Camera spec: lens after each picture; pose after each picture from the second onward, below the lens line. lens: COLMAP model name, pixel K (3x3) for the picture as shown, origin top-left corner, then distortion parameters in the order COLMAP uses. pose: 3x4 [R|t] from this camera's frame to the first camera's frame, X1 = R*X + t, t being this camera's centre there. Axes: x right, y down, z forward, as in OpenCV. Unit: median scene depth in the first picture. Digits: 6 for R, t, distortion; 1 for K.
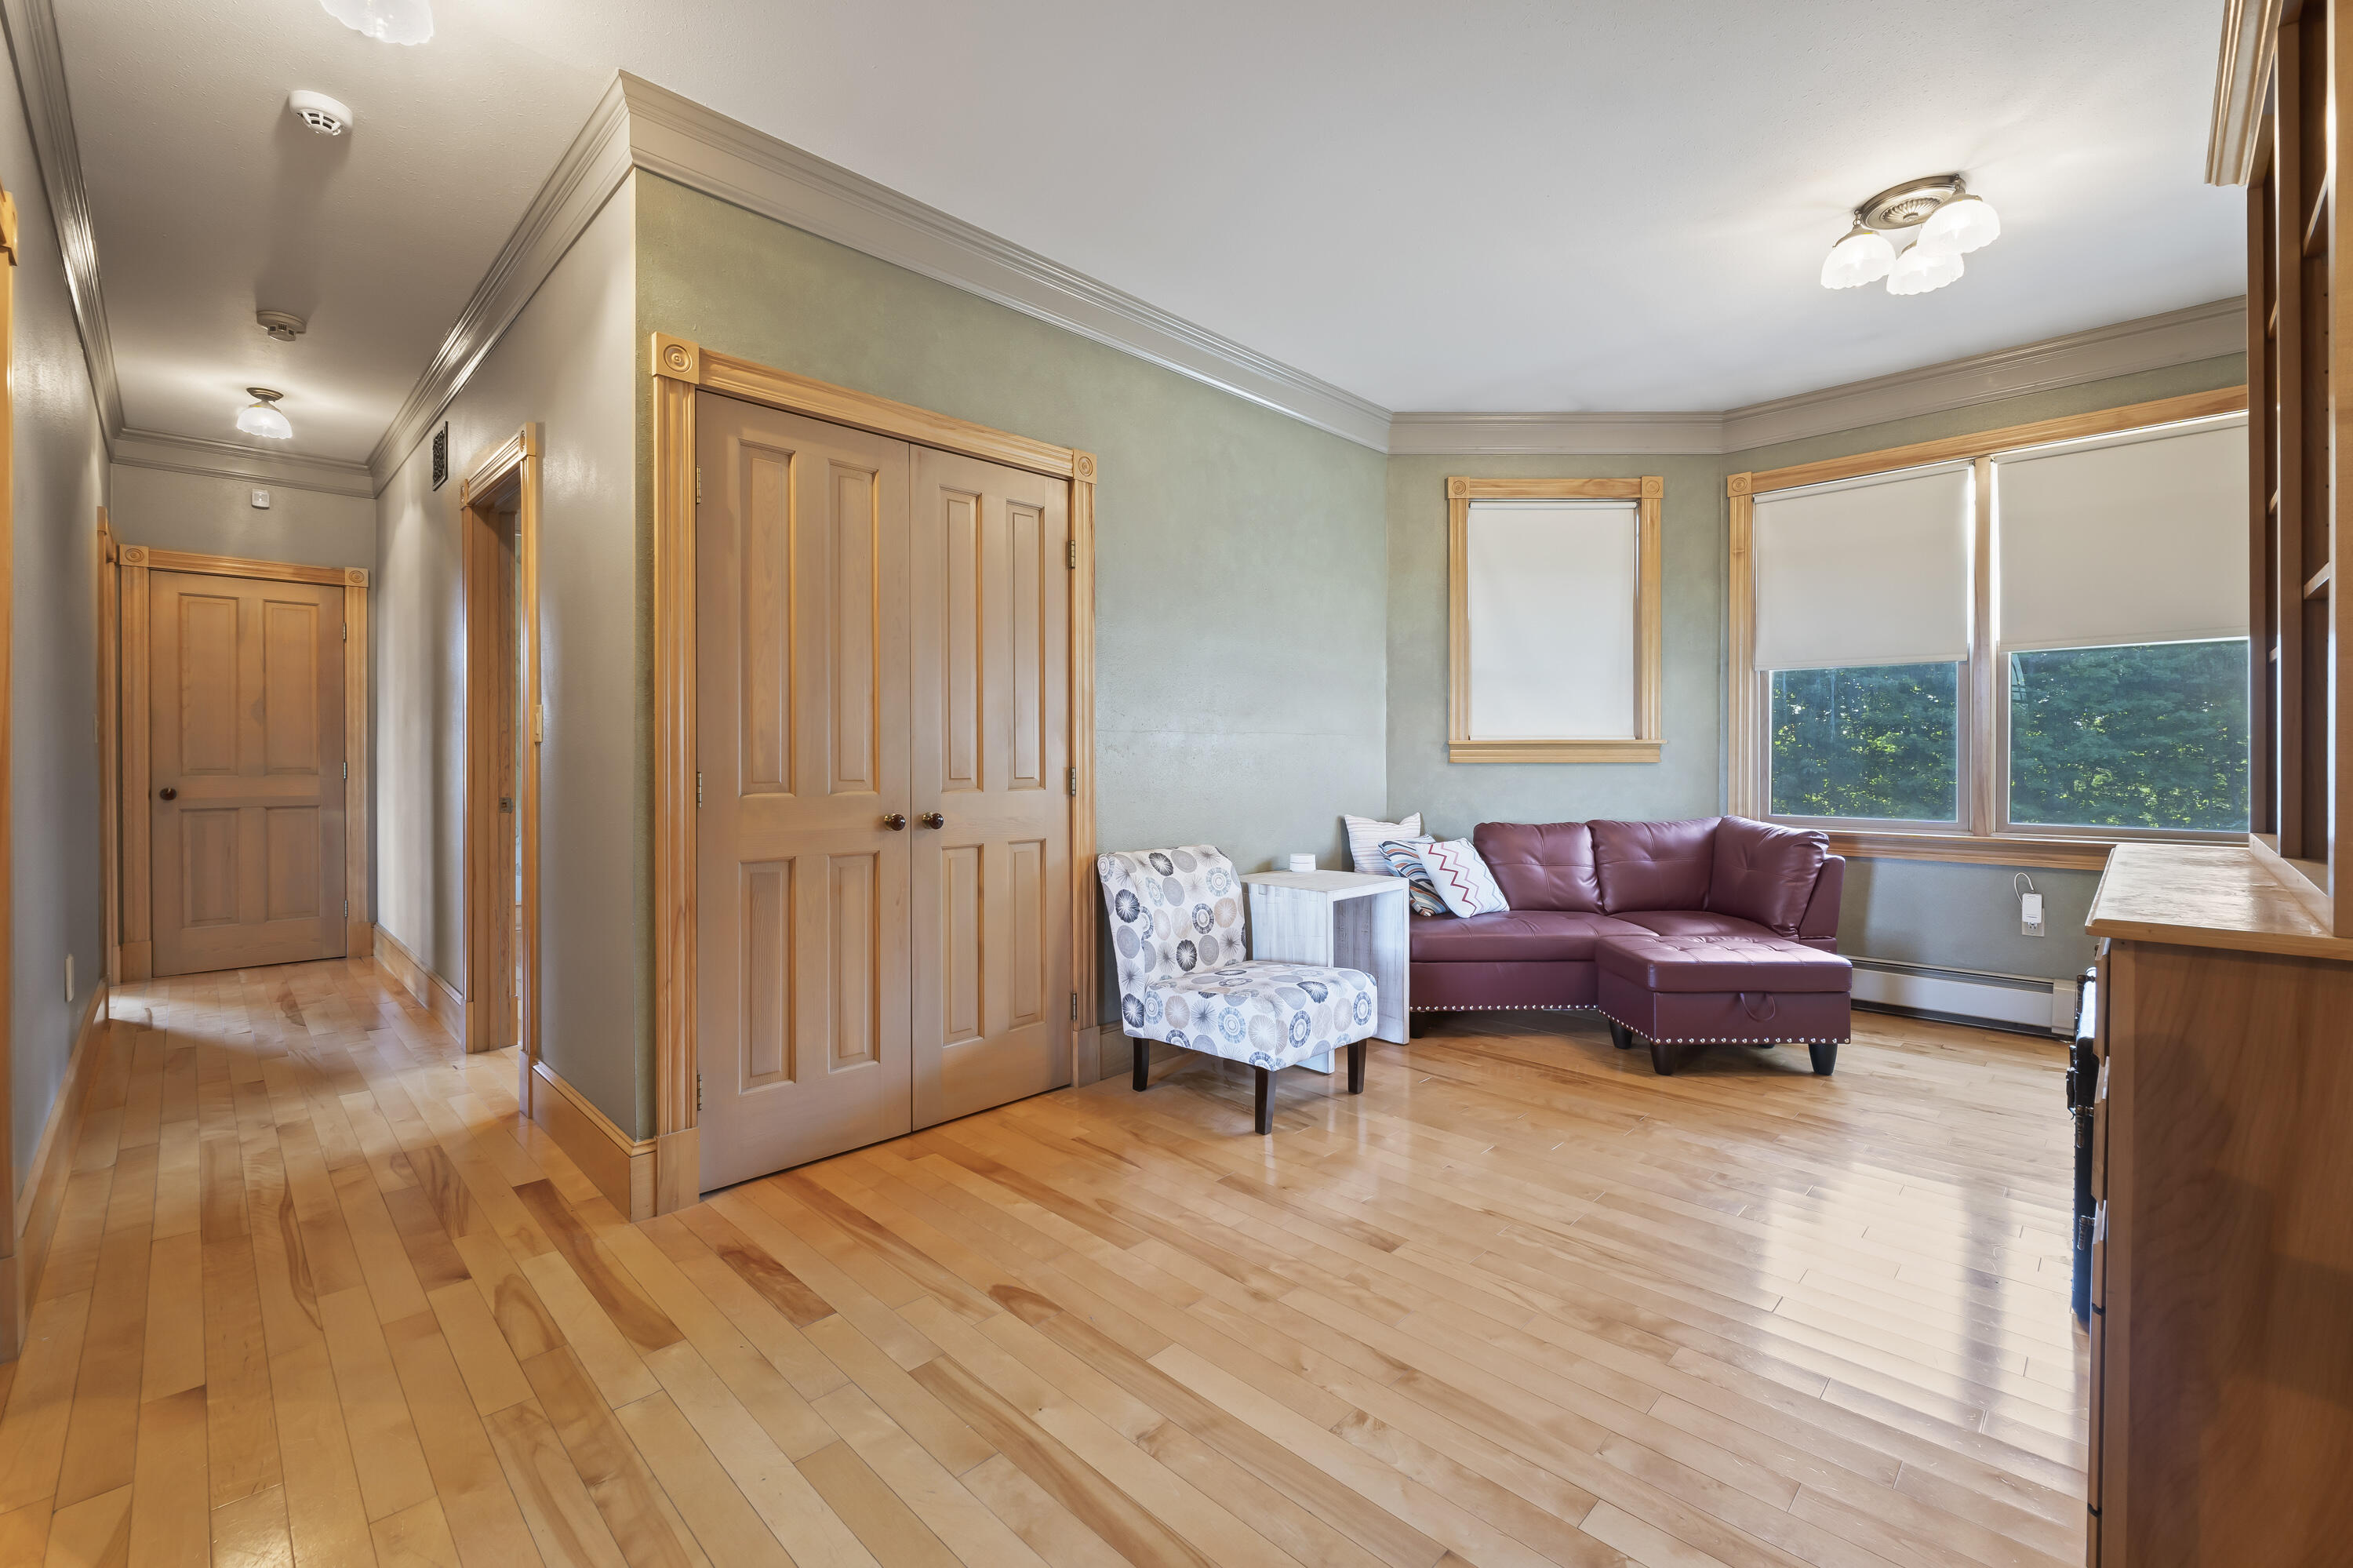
lens RADIAL K [[993.9, 0, 1164.0], [0, 993.9, 754.3], [0, 0, 1]] dist [-0.004752, -0.000085]
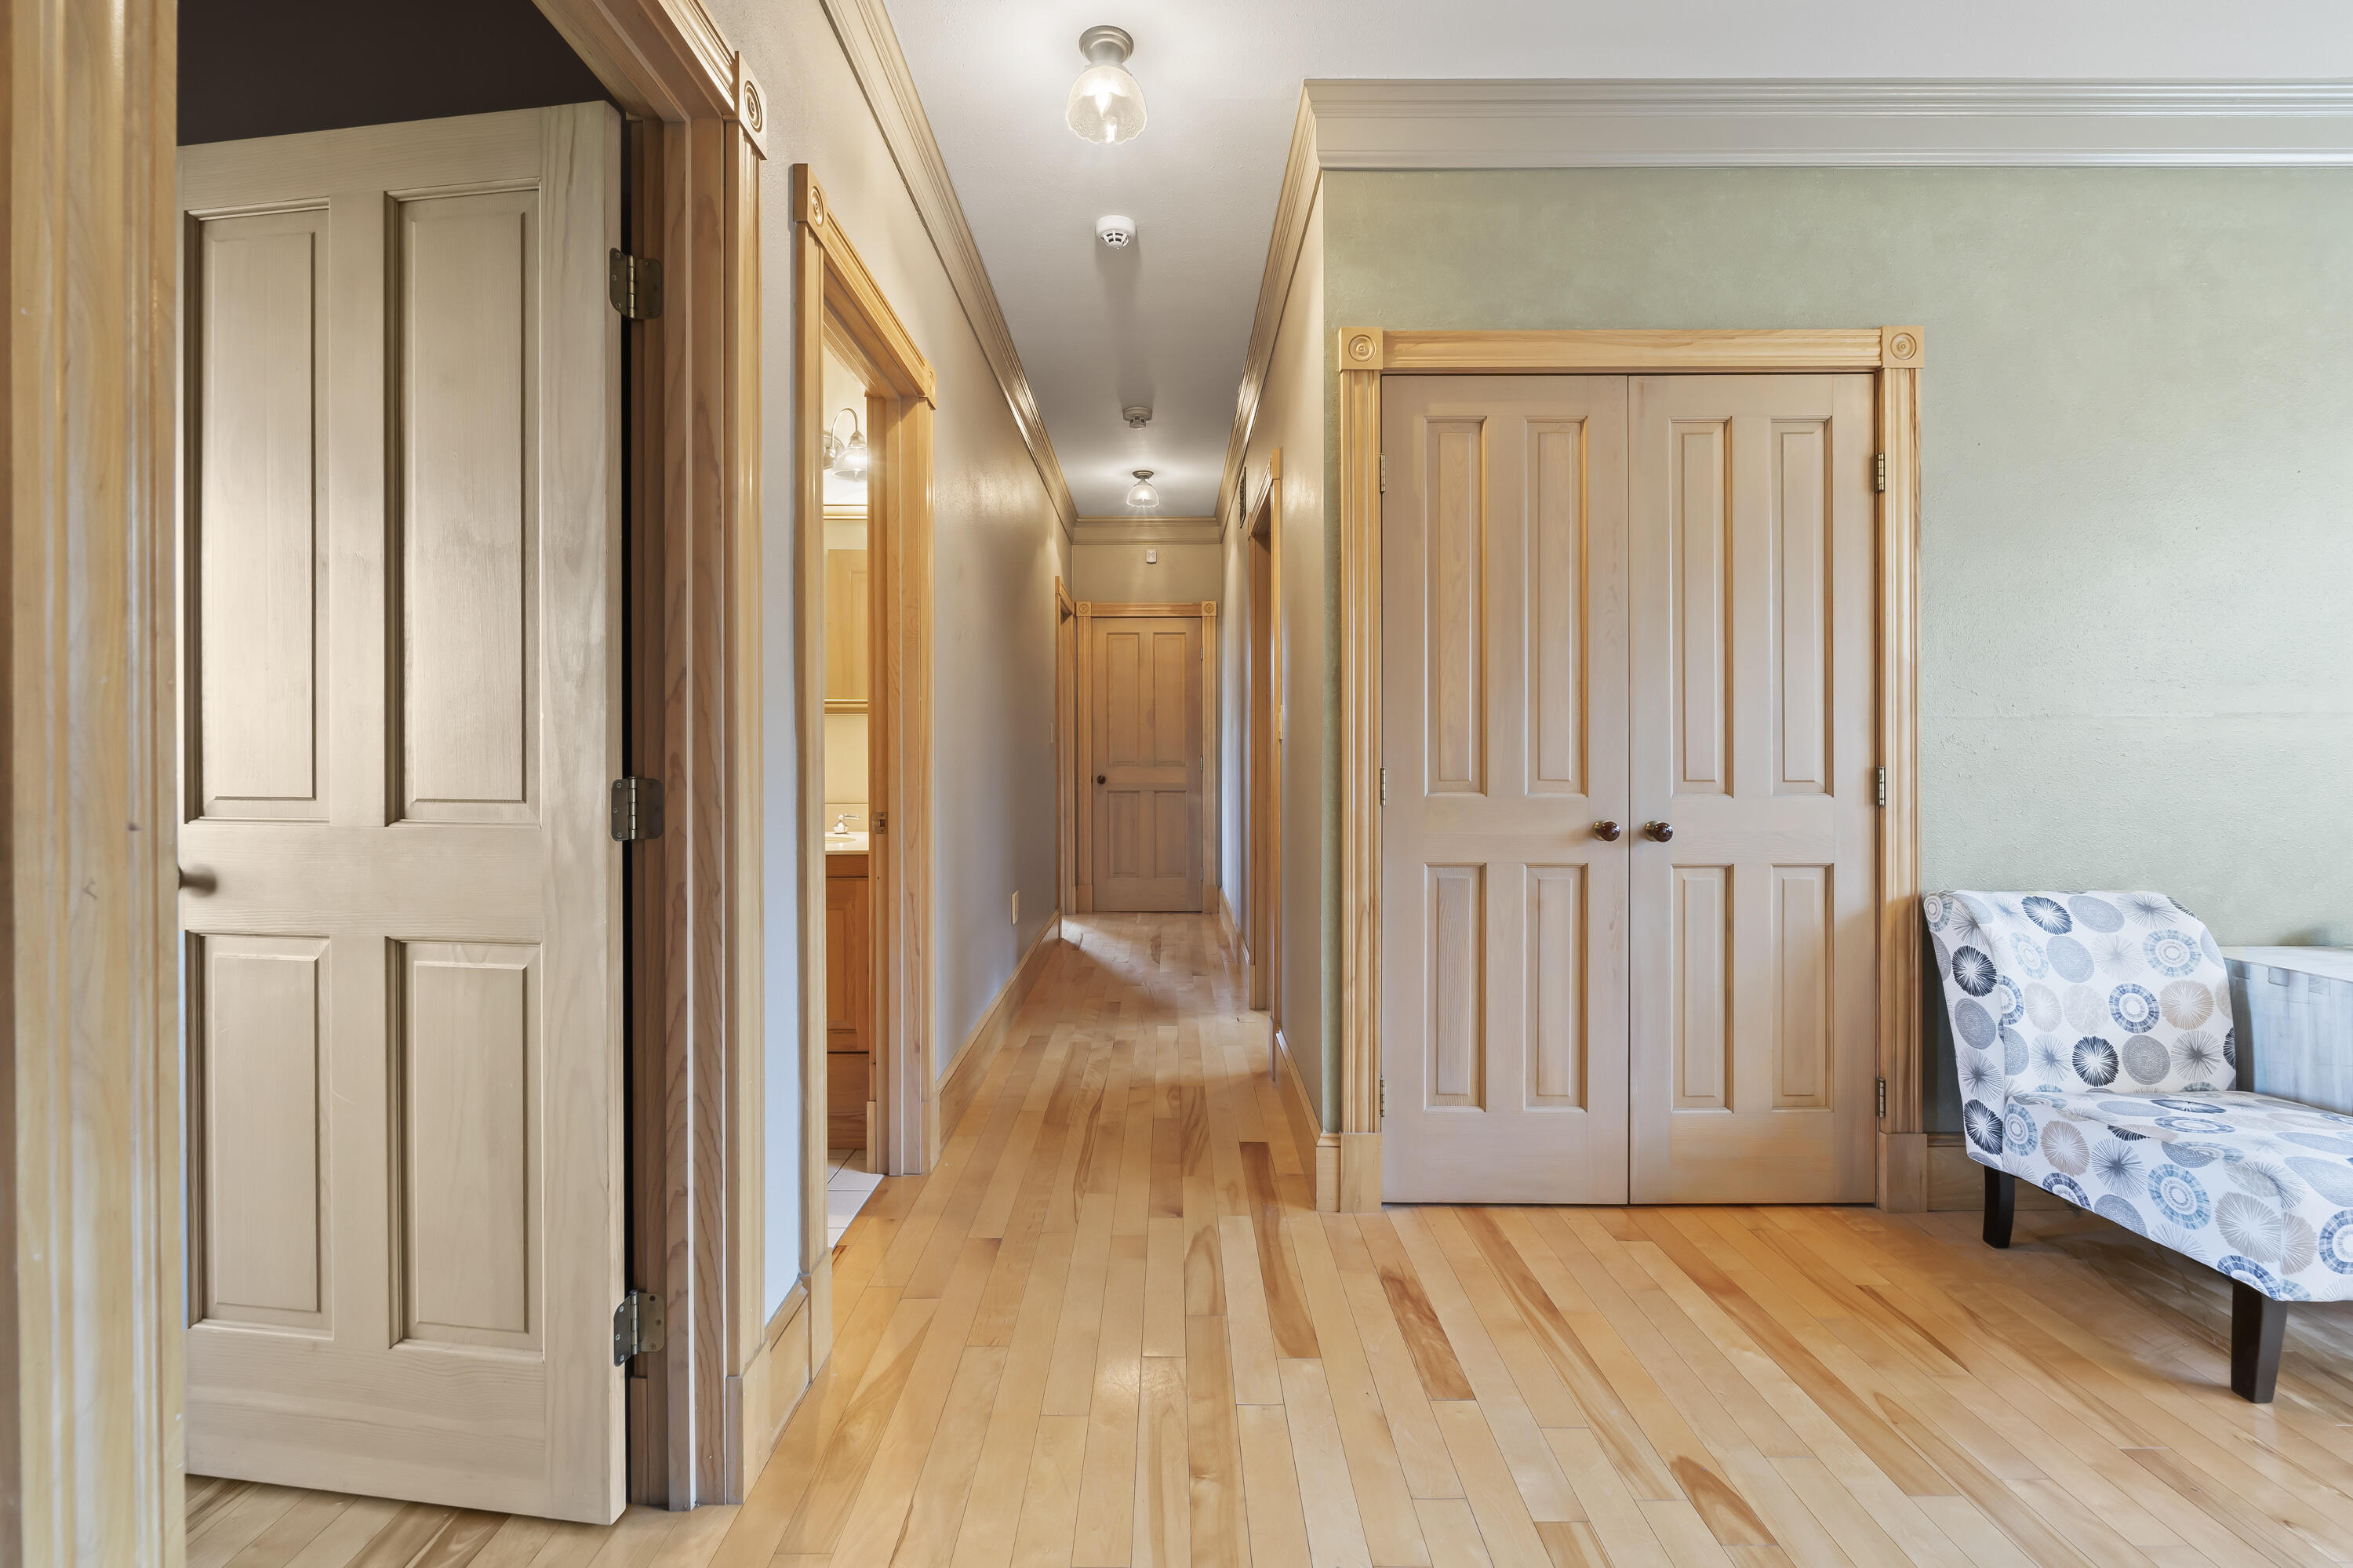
lens RADIAL K [[993.9, 0, 1164.0], [0, 993.9, 754.3], [0, 0, 1]] dist [-0.004752, -0.000085]
pose [[0.705479, 0.001622, -0.708729, 0.056149], [0.001555, 0.999991, 0.003836, -0.000219], [0.708729, -0.003808, 0.705471, 0.131877]]
